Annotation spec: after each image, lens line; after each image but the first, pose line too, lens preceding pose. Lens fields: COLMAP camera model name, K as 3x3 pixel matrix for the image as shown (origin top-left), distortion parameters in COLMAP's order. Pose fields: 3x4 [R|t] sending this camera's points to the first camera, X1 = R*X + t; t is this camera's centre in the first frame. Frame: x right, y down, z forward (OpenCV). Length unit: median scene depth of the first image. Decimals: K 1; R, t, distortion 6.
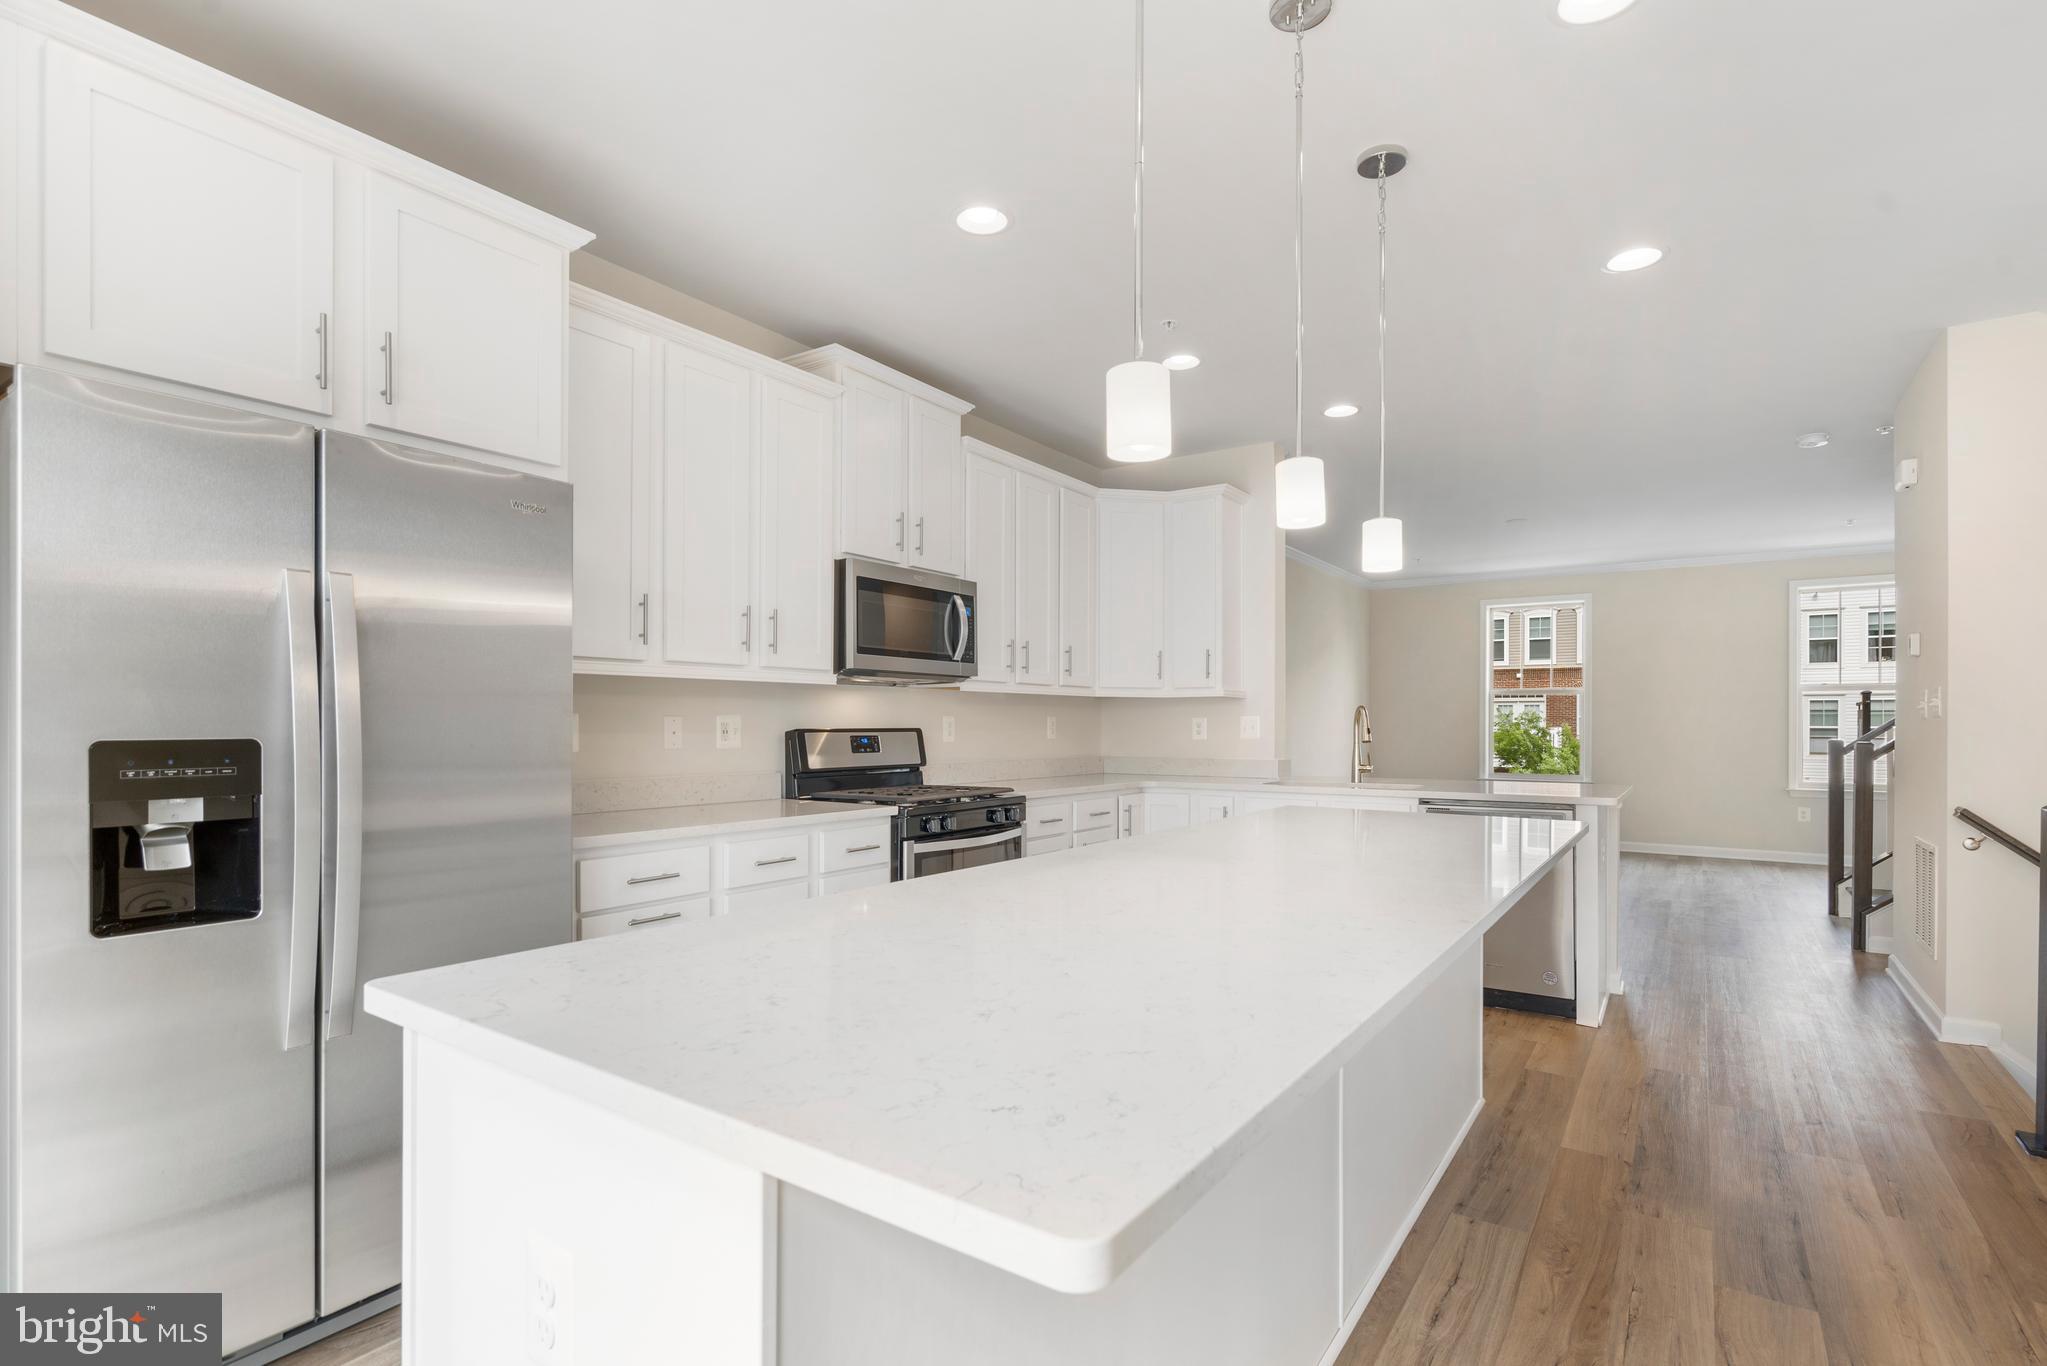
lens RADIAL K [[966.3, 0, 1038.6], [0, 966.3, 721.2], [0, 0, 1]] dist [-0.000613, 0.000808]
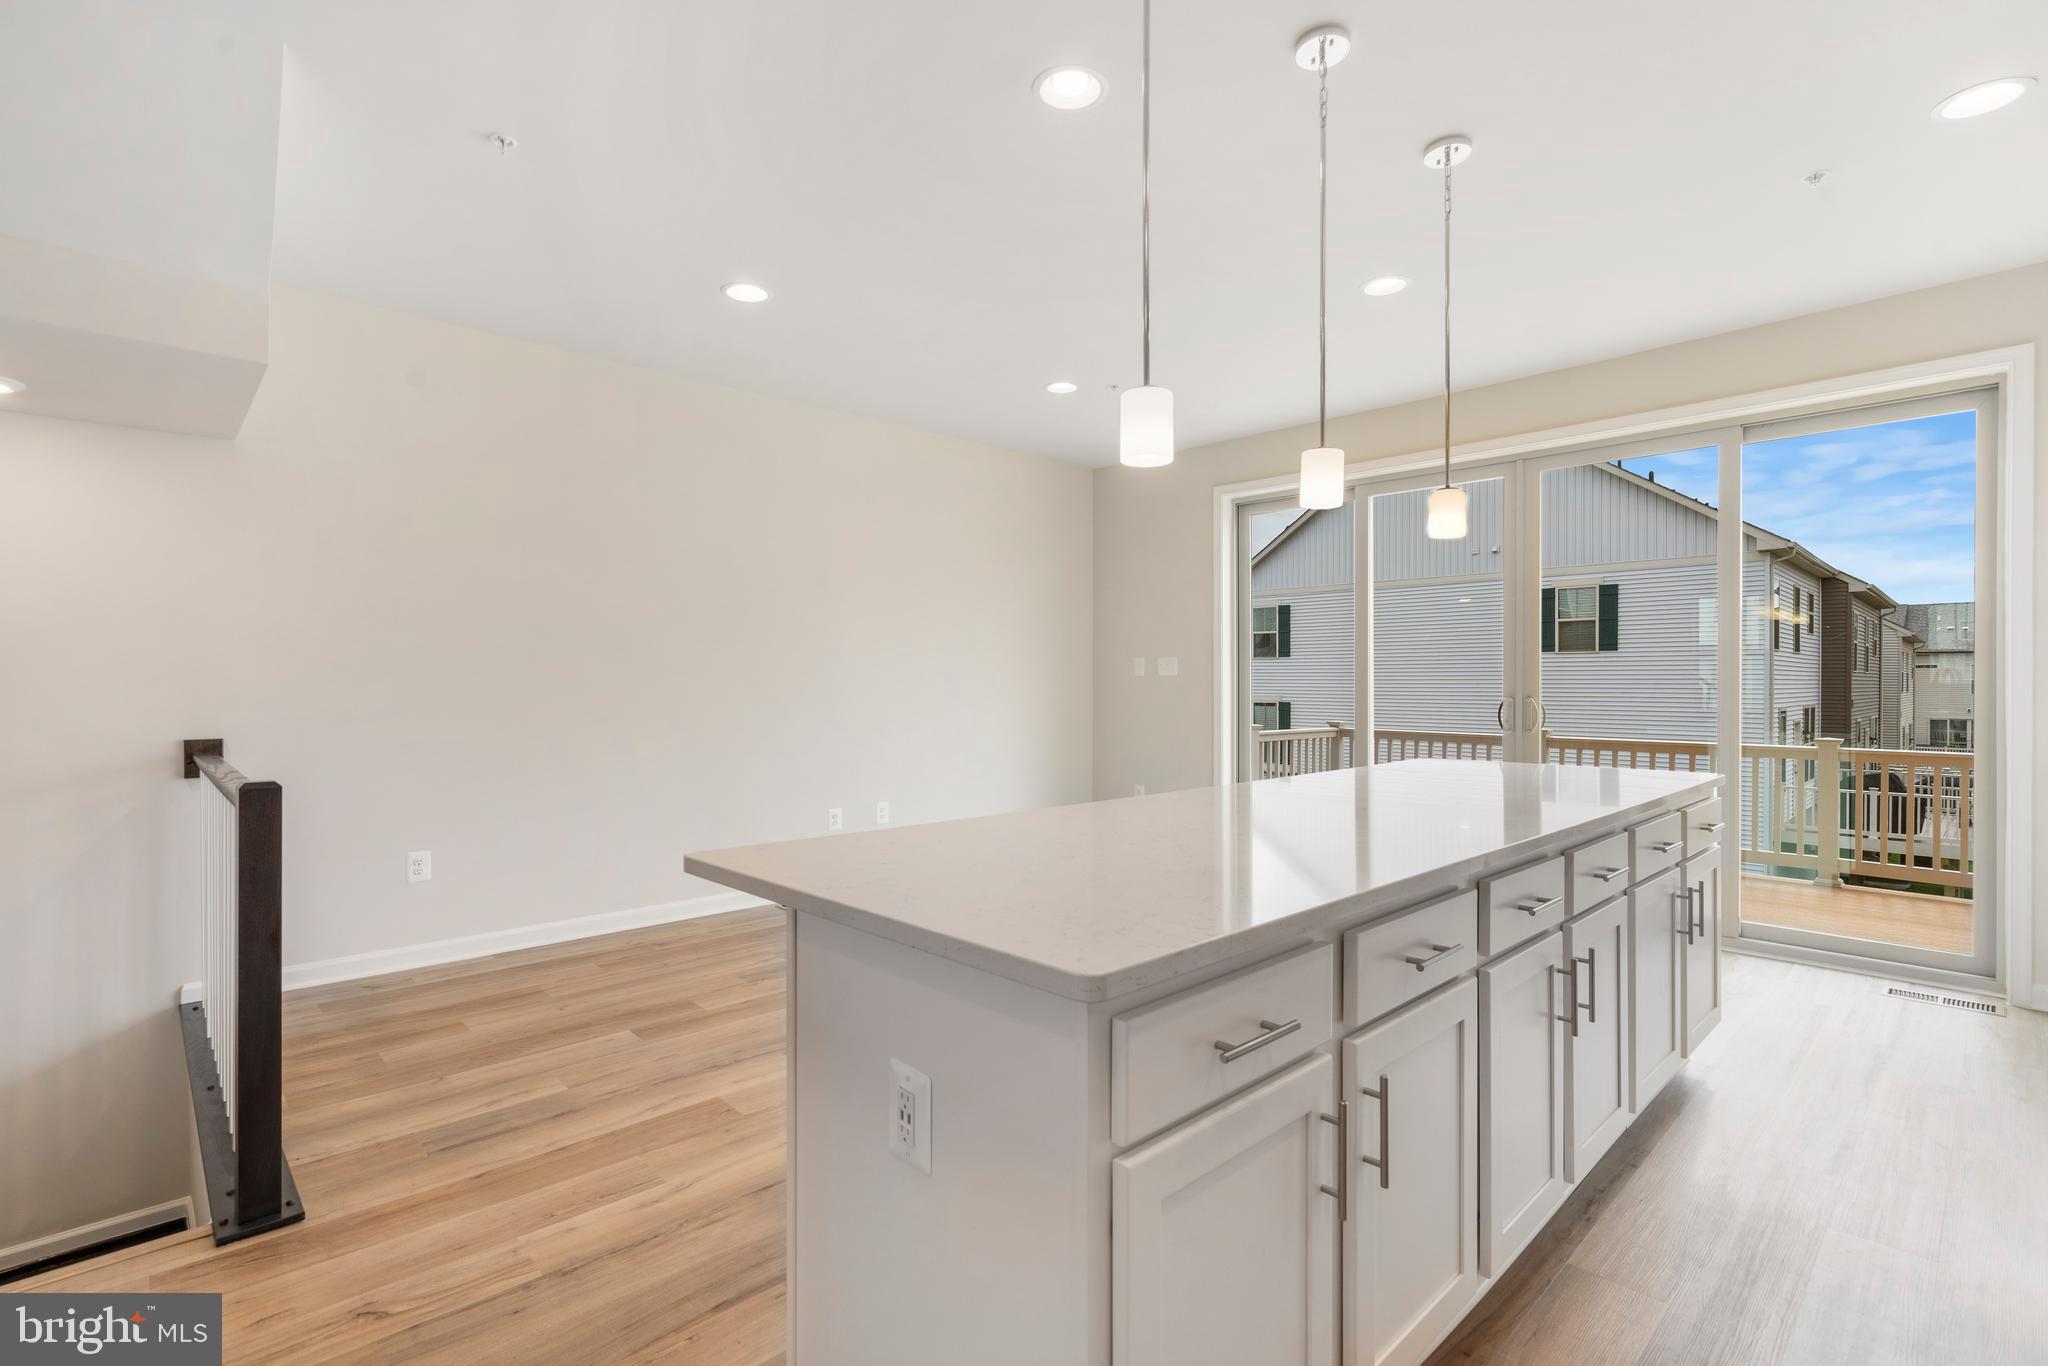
lens RADIAL K [[943.8, 0, 1027.1], [0, 943.8, 695.9], [0, 0, 1]] dist [-0.000052, 0.000329]
pose [[-0.978905, -0.006291, 0.204218, 0.205838], [-0.004039, 0.999926, 0.011444, 0.004192], [-0.204275, 0.010378, -0.978859, 1.167247]]
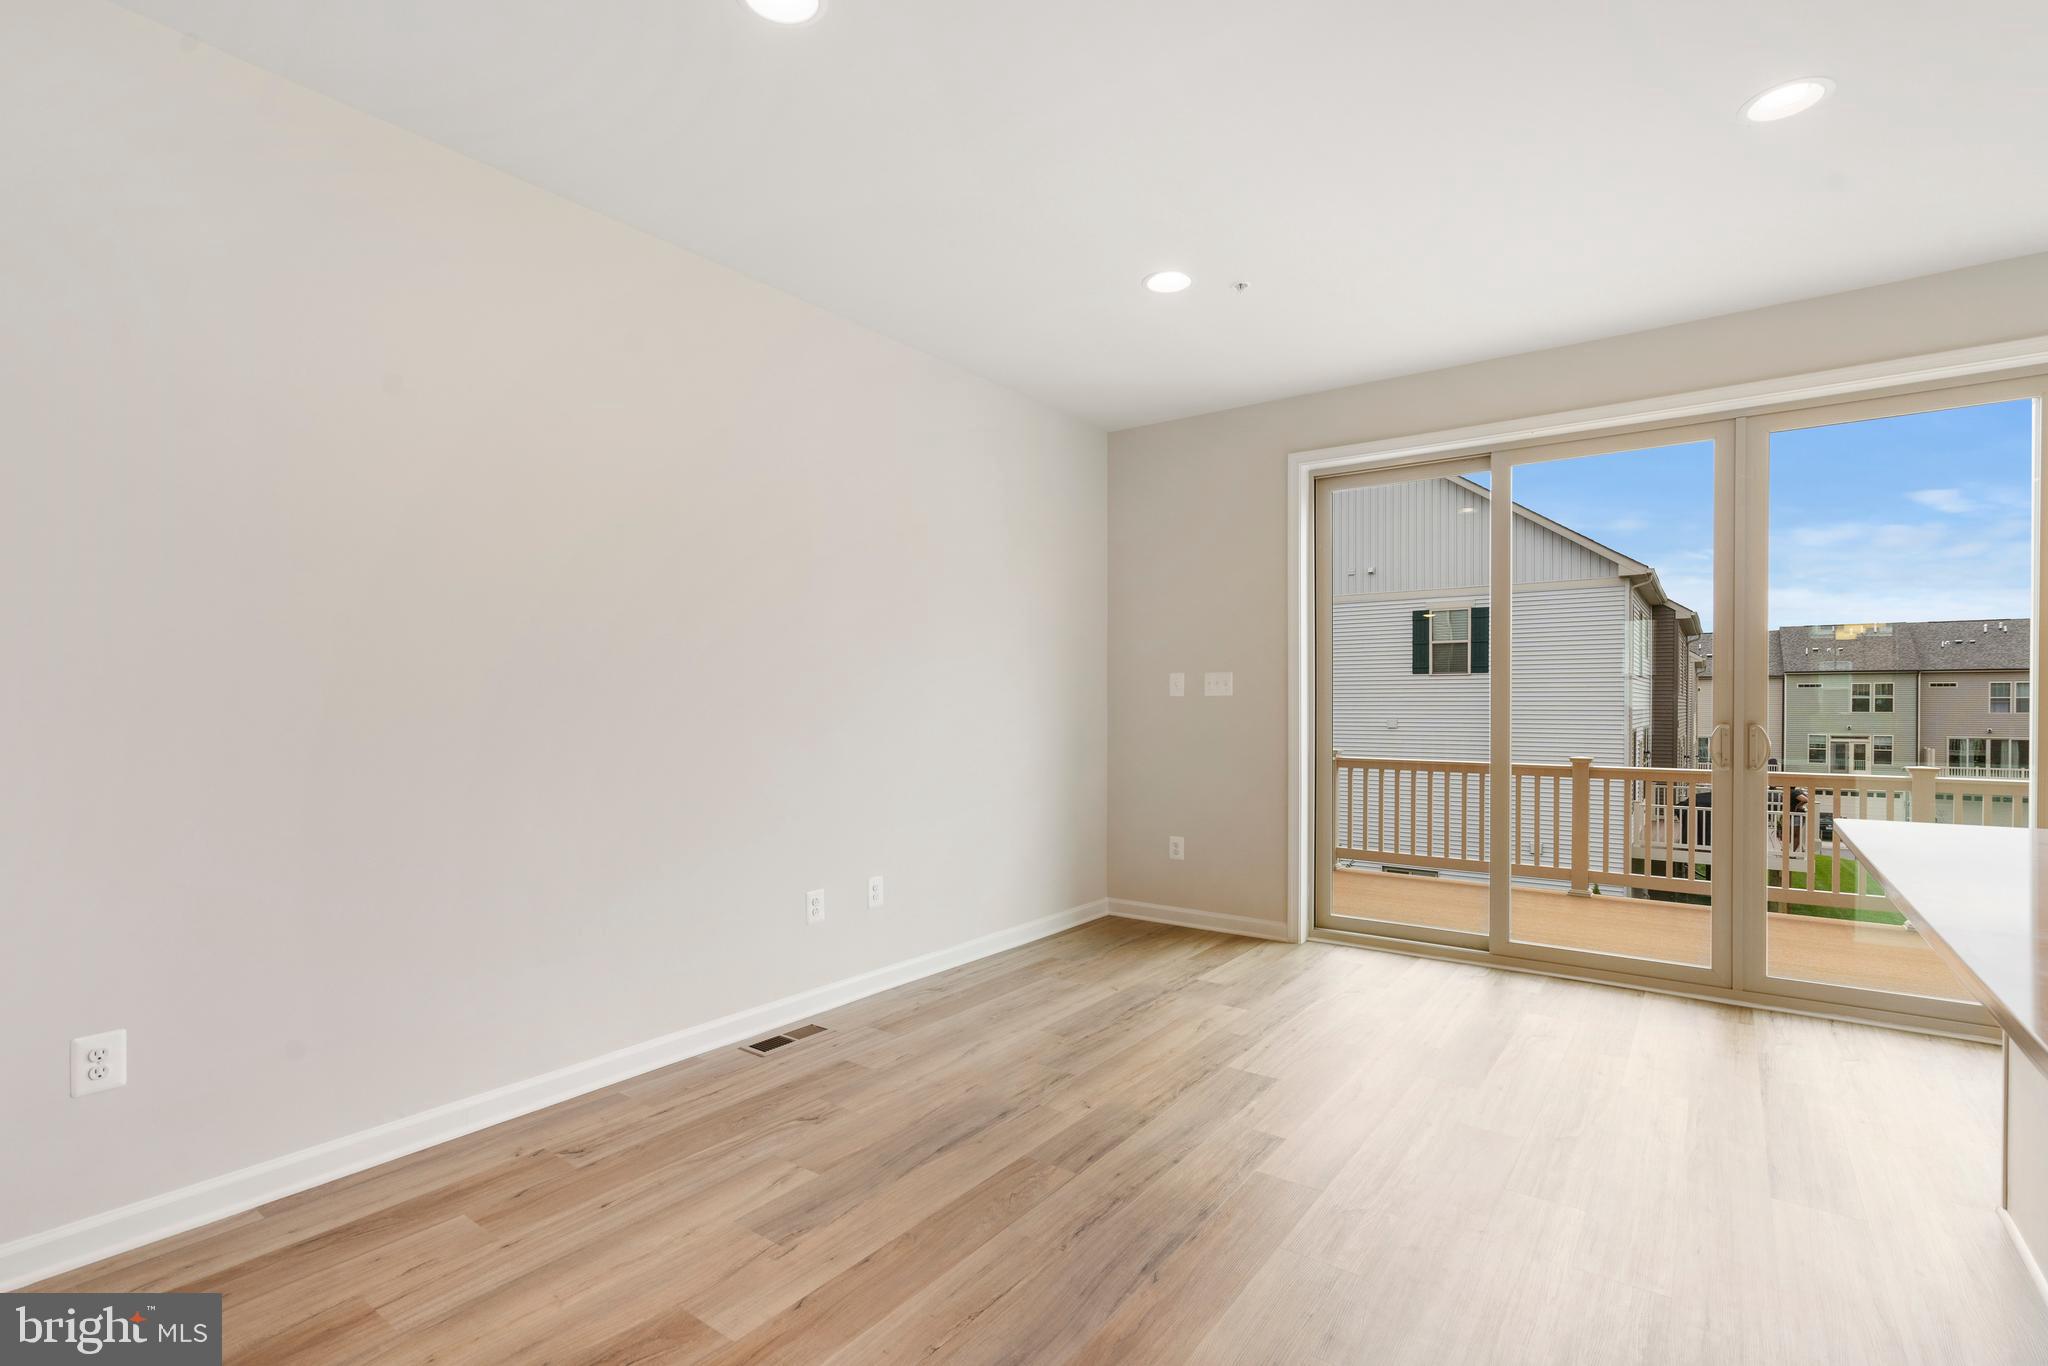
lens RADIAL K [[960.2, 0, 1016.9], [0, 960.2, 704.0], [0, 0, 1]] dist [0.003708, 0.000712]
pose [[-0.999431, -0.002991, 0.033596, 0.537189], [-0.003141, 0.999985, -0.004415, 0.004491], [-0.033582, -0.004518, -0.999426, 0.816239]]
